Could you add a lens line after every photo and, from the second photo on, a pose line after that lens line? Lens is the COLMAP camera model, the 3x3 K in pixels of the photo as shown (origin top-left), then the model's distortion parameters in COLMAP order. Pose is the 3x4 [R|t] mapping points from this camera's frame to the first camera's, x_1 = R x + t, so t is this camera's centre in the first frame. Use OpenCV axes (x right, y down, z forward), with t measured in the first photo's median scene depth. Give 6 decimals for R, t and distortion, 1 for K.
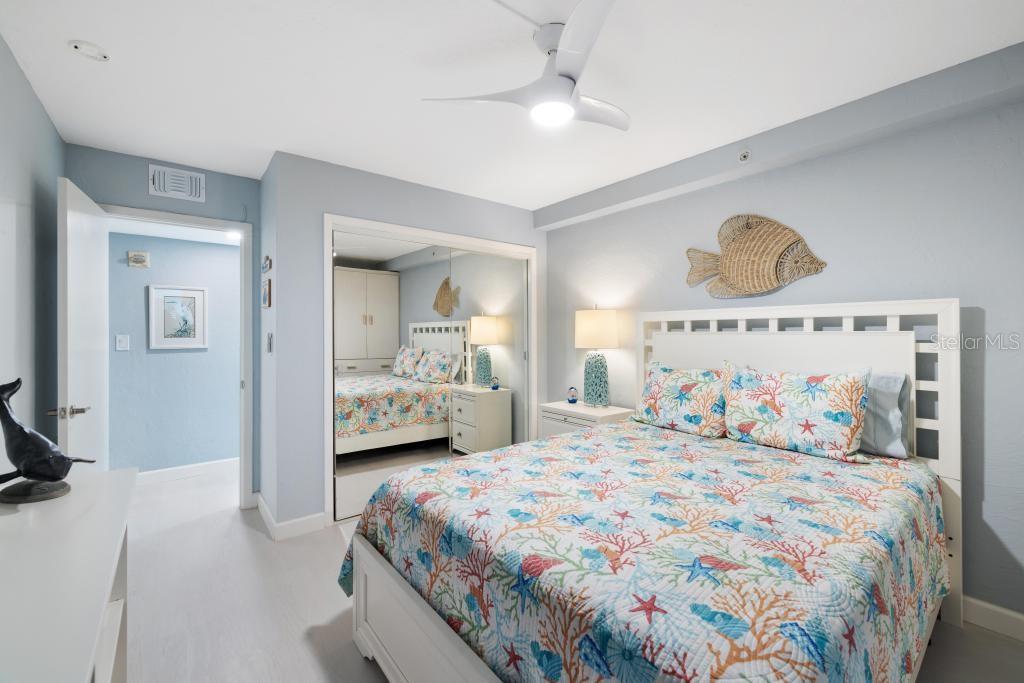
lens RADIAL K [[432.2, 0, 511.8], [0, 432.2, 336.3], [0, 0, 1]] dist [0.002413, 0.000120]
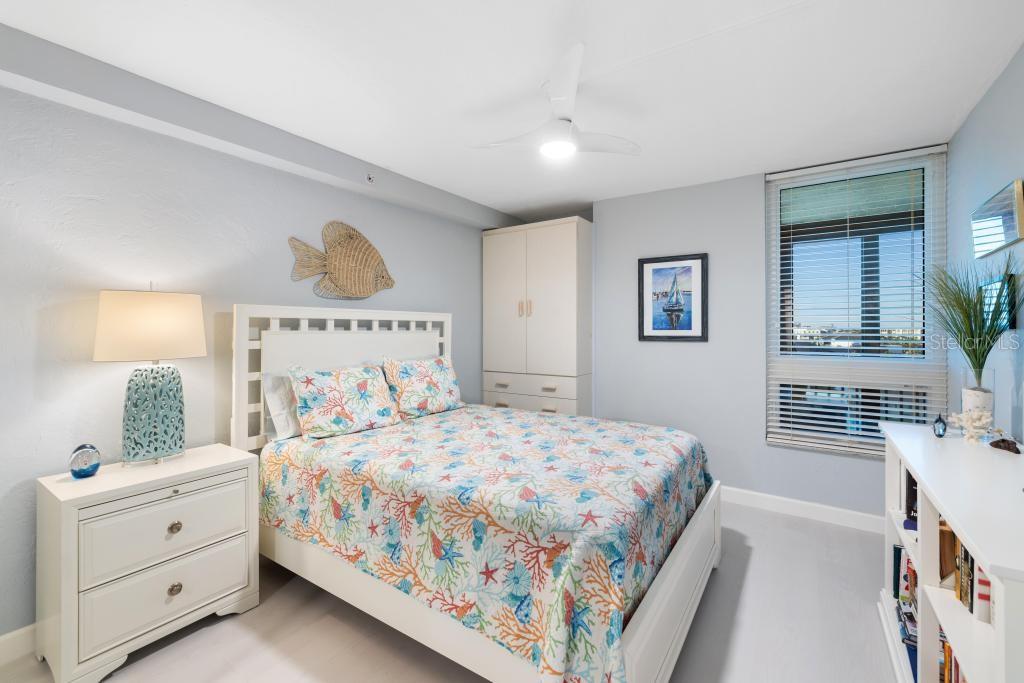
lens RADIAL K [[432.2, 0, 510.3], [0, 432.2, 334.1], [0, 0, 1]] dist [0.002413, 0.000120]
pose [[-0.299217, -0.004365, 0.954175, -0.670952], [0.010374, 0.999916, 0.007827, -0.006916], [-0.954129, 0.012240, -0.299146, 0.989799]]
